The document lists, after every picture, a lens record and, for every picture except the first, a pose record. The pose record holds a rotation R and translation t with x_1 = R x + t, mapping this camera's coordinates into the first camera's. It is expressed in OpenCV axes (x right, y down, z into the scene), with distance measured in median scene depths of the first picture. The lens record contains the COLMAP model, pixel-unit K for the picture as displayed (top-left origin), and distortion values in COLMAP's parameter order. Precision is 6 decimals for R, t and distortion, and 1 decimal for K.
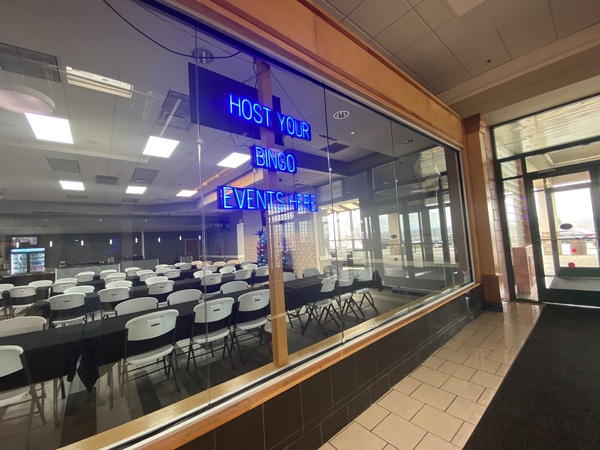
lens RADIAL K [[244.1, 0, 298.3], [0, 244.1, 227.0], [0, 0, 1]] dist [-0.000892, -0.001919]
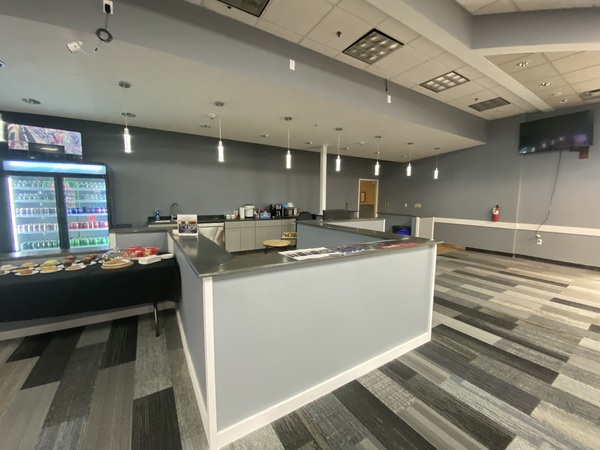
lens RADIAL K [[244.1, 0, 299.5], [0, 244.1, 222.9], [0, 0, 1]] dist [-0.000892, -0.001919]
pose [[0.990371, 0.078255, -0.114196, -0.745164], [-0.059226, 0.985106, 0.161424, 0.095629], [0.125128, -0.153106, 0.980256, 0.706457]]
